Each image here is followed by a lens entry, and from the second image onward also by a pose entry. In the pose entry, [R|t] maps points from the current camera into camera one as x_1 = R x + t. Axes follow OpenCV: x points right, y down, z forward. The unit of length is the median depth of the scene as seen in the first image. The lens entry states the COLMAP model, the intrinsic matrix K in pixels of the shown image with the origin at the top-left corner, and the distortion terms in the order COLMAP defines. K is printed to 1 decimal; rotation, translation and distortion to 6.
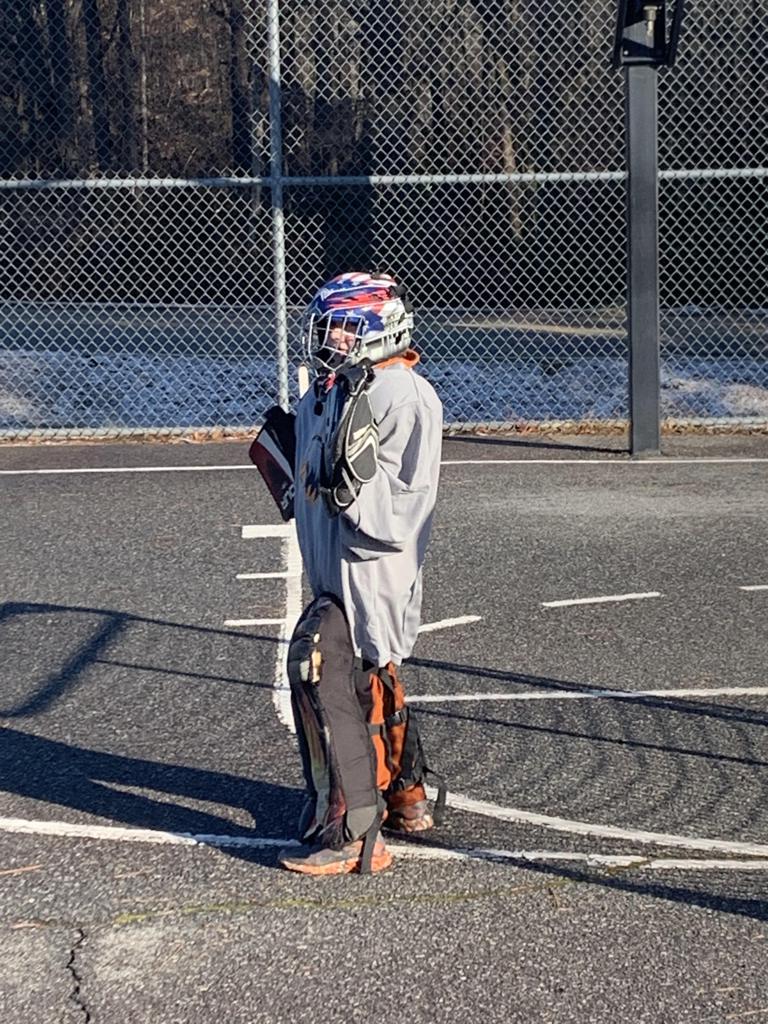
lens RADIAL K [[2741.8, 0, 384.0], [0, 2741.8, 512.0], [0, 0, 1]] dist [0.054747, 0.572835]
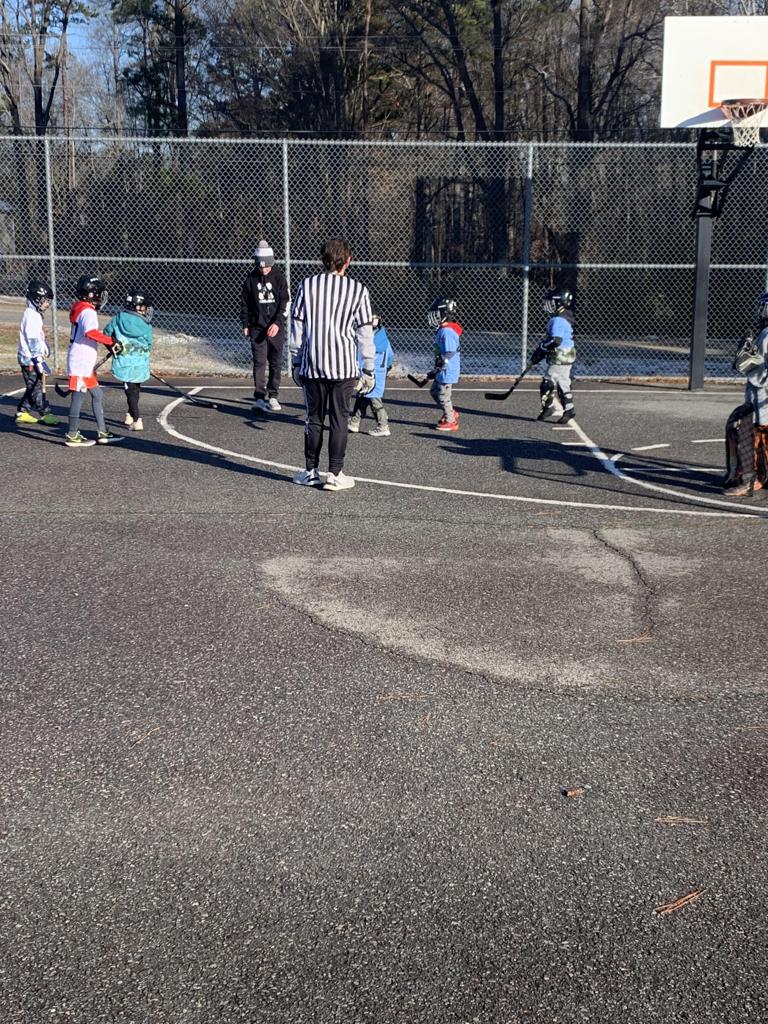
lens RADIAL K [[1375.4, 0, 389.3], [0, 1375.4, 489.9], [0, 0, 1]] dist [0.207128, -0.740722]
pose [[0.997940, 0.036015, -0.053093, -0.084010], [-0.033971, 0.998665, 0.038917, 0.022171], [0.054424, -0.037033, 0.997831, -0.140160]]
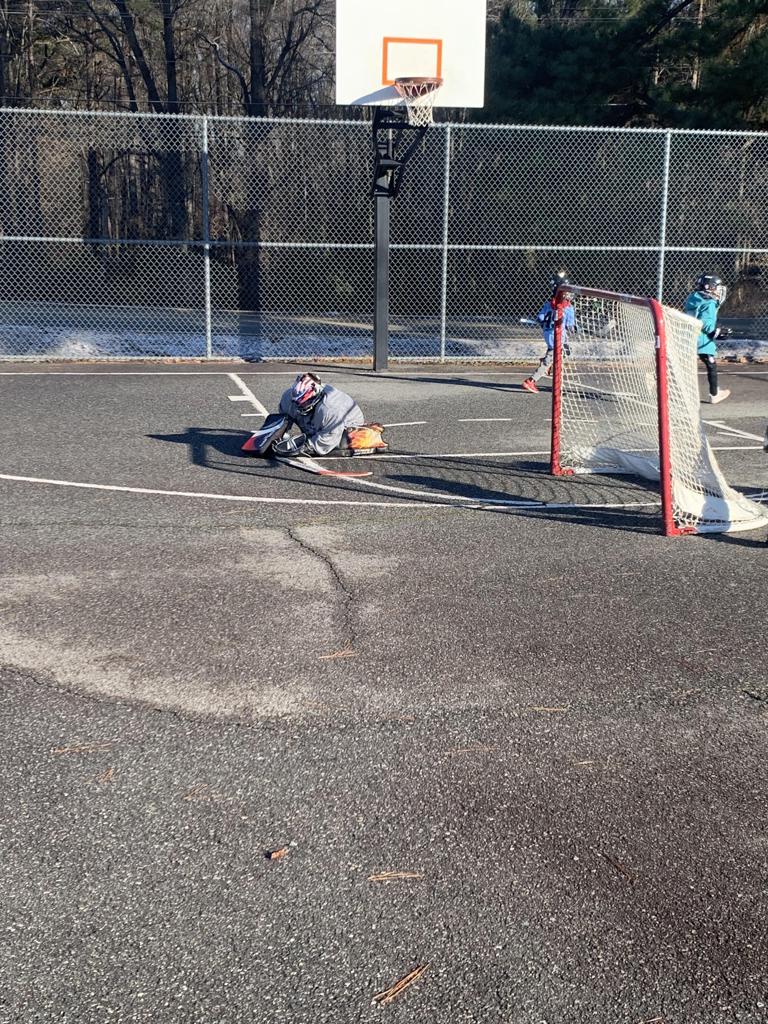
lens RADIAL K [[1364.5, 0, 384.0], [0, 1364.5, 512.0], [0, 0, 1]] dist [0.227206, -0.755092]
pose [[0.986060, -0.002512, 0.166368, -0.082572], [-0.008993, 0.997620, 0.068359, 0.016295], [-0.166144, -0.068902, 0.983691, -0.114224]]
